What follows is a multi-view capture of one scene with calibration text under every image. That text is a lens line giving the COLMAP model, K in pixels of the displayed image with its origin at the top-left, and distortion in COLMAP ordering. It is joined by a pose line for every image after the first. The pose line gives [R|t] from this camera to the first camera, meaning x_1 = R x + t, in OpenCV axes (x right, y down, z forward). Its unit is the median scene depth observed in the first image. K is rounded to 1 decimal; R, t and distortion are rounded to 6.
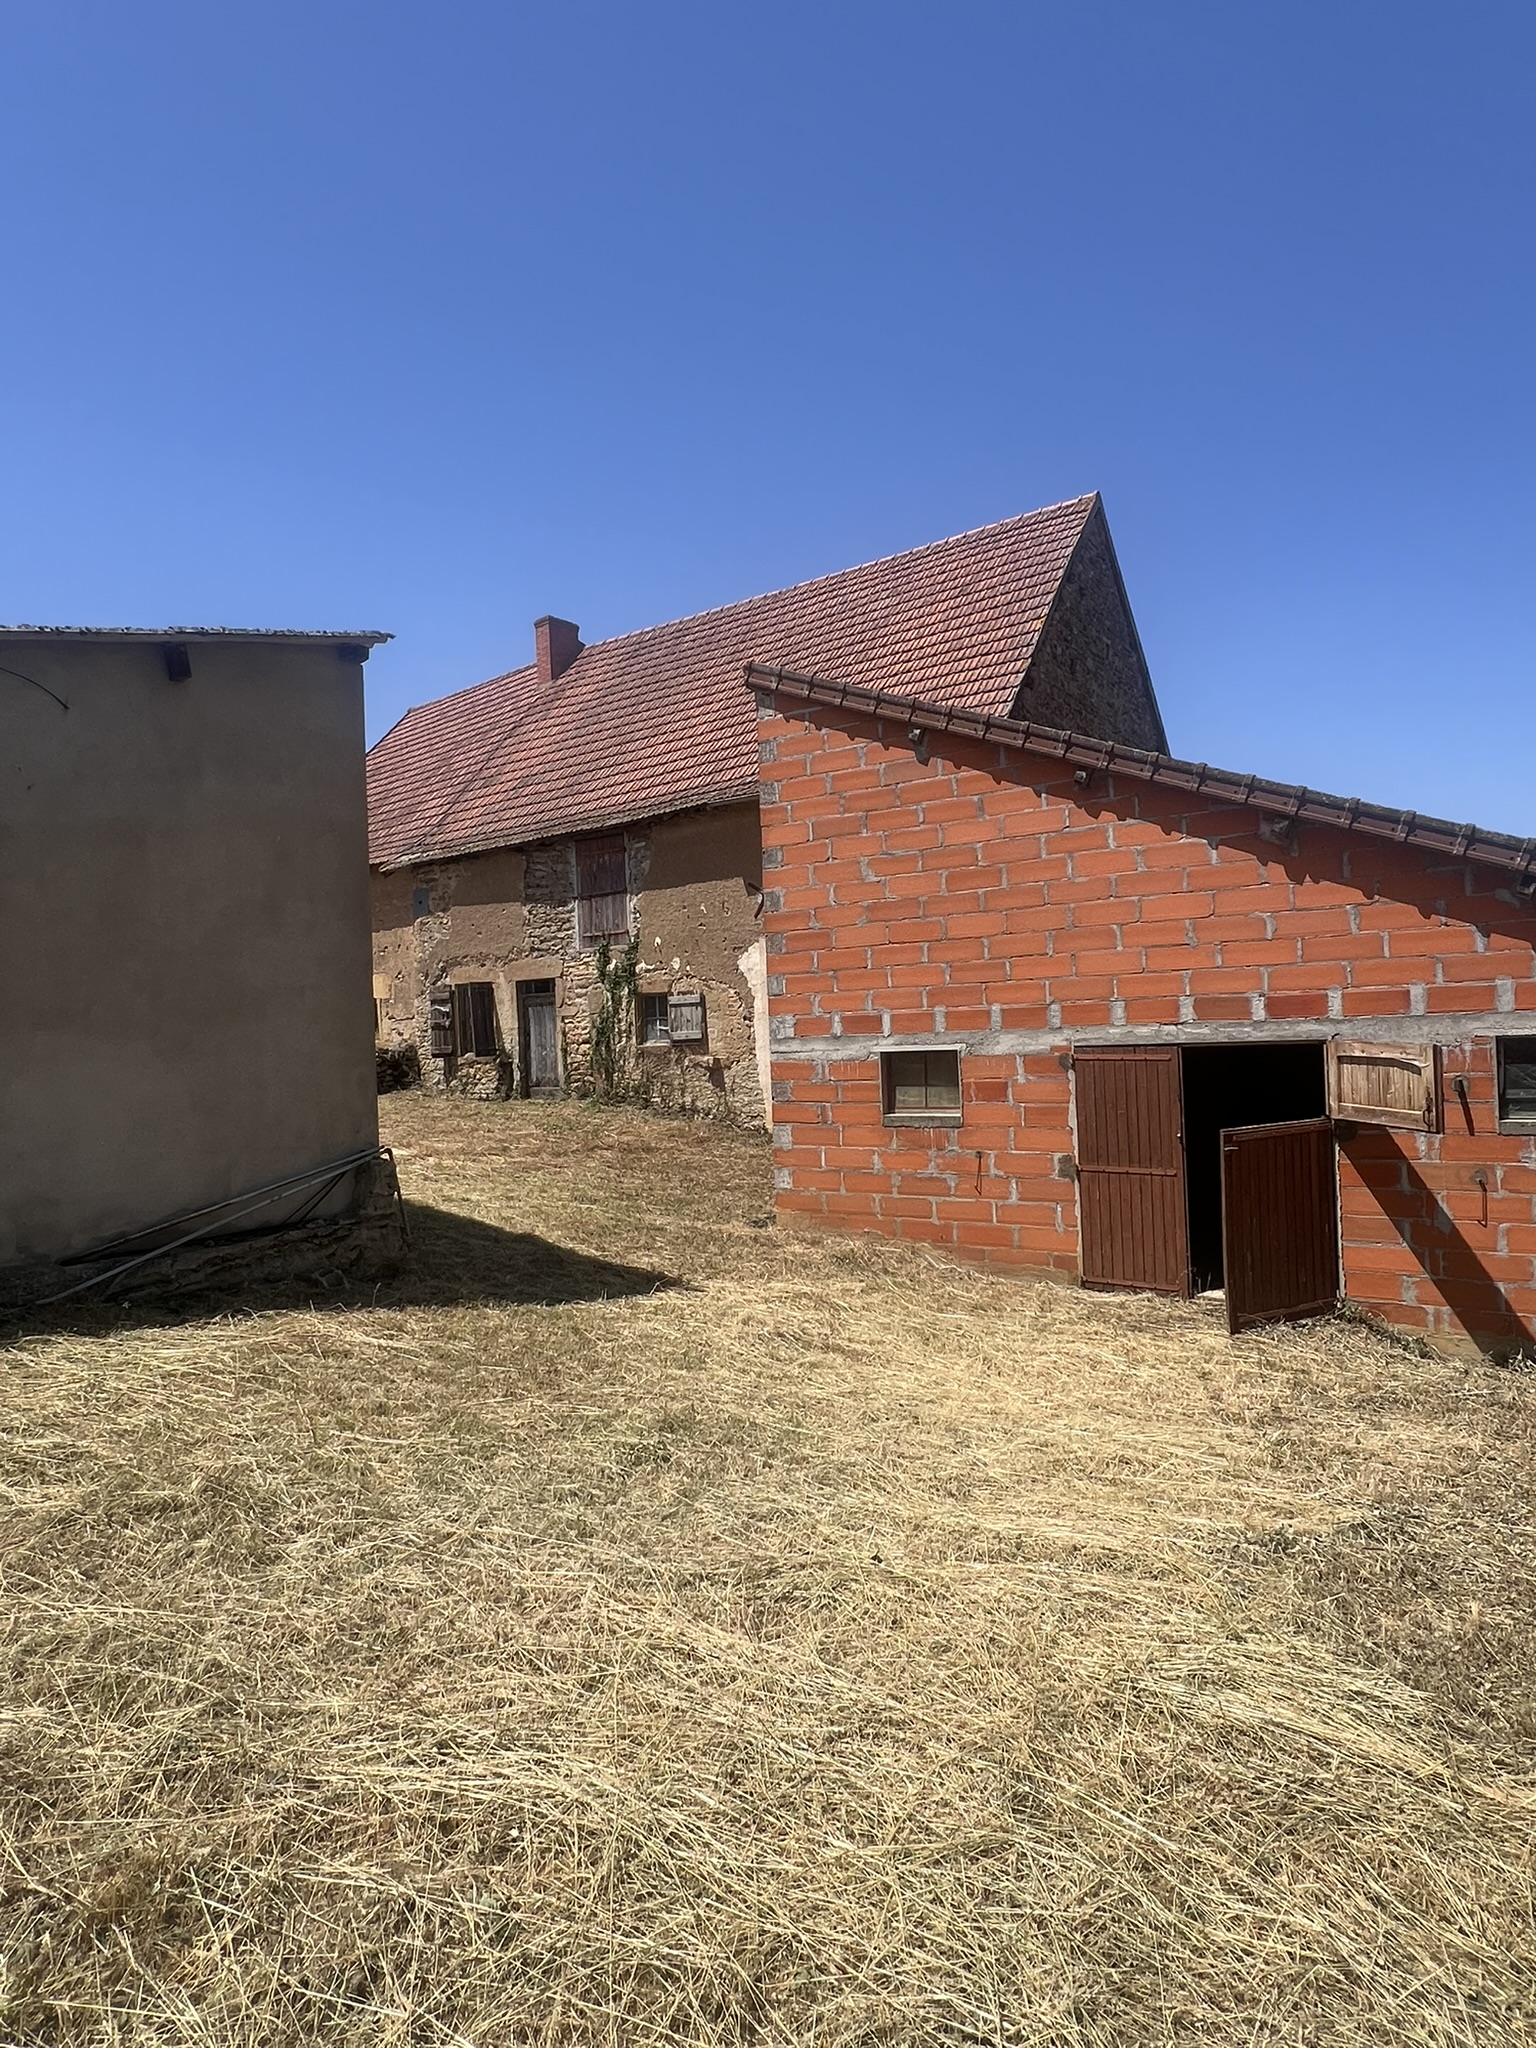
lens RADIAL K [[1138.4, 0, 768.0], [0, 1138.4, 1024.0], [0, 0, 1]] dist [0.003902, 0.000191]
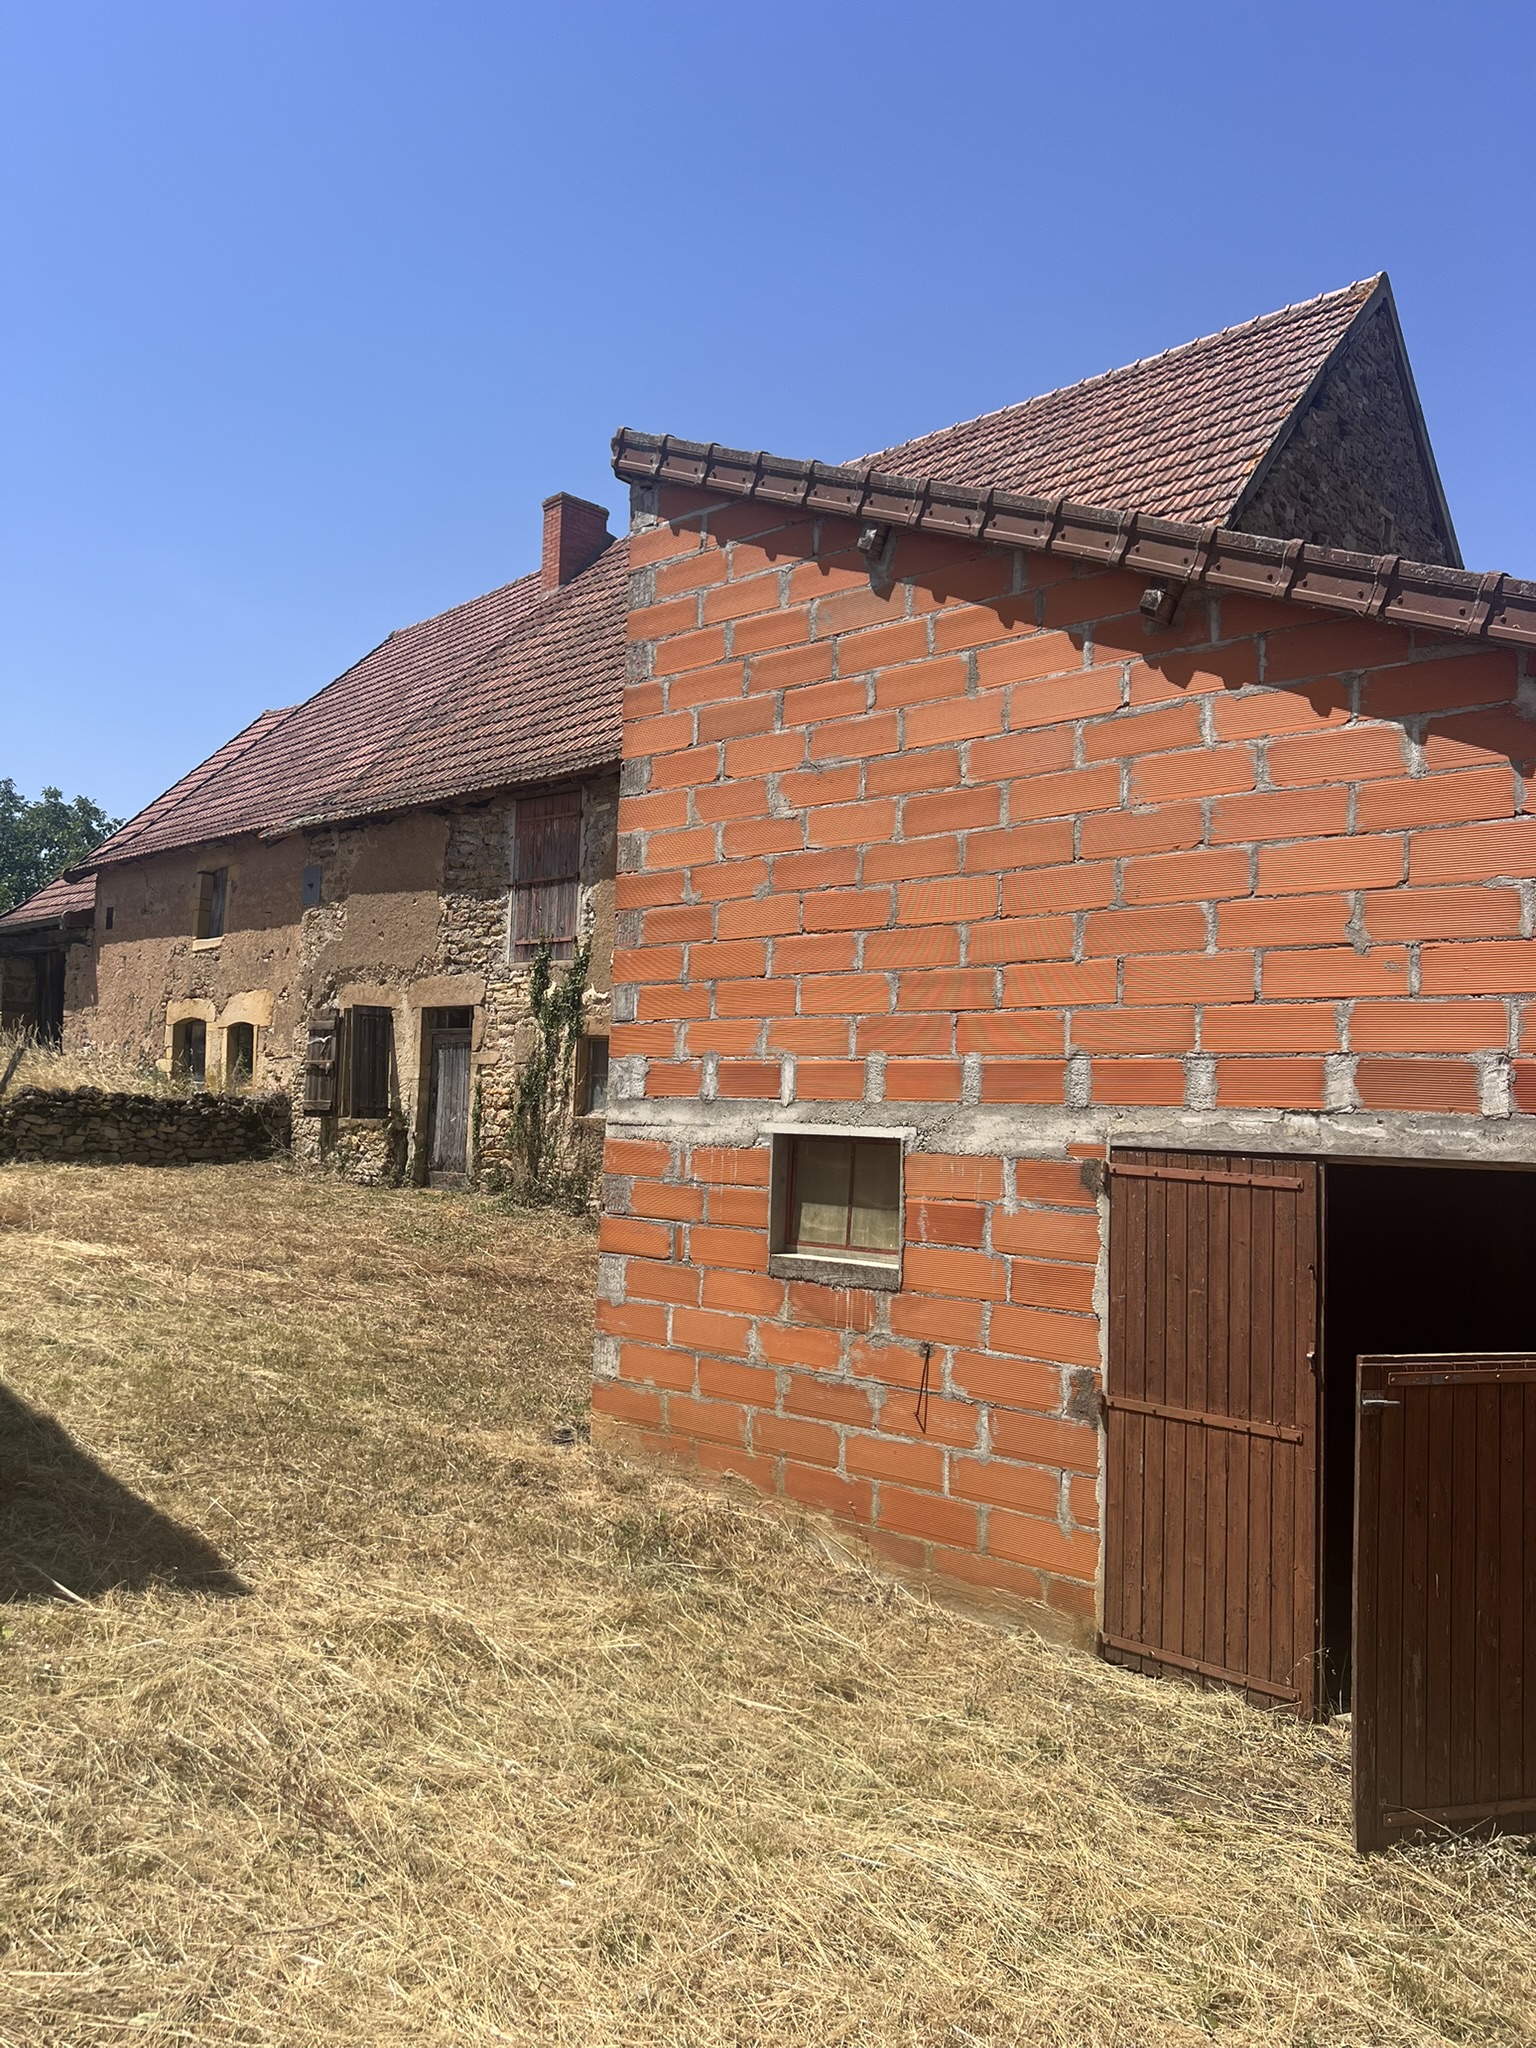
lens RADIAL K [[1492.2, 0, 768.0], [0, 1492.2, 1024.0], [0, 0, 1]] dist [0.122944, -0.224965]
pose [[0.987116, 0.064843, -0.146275, 0.193091], [-0.074018, 0.995559, -0.058175, 0.014006], [0.141853, 0.068253, 0.987532, 0.304012]]
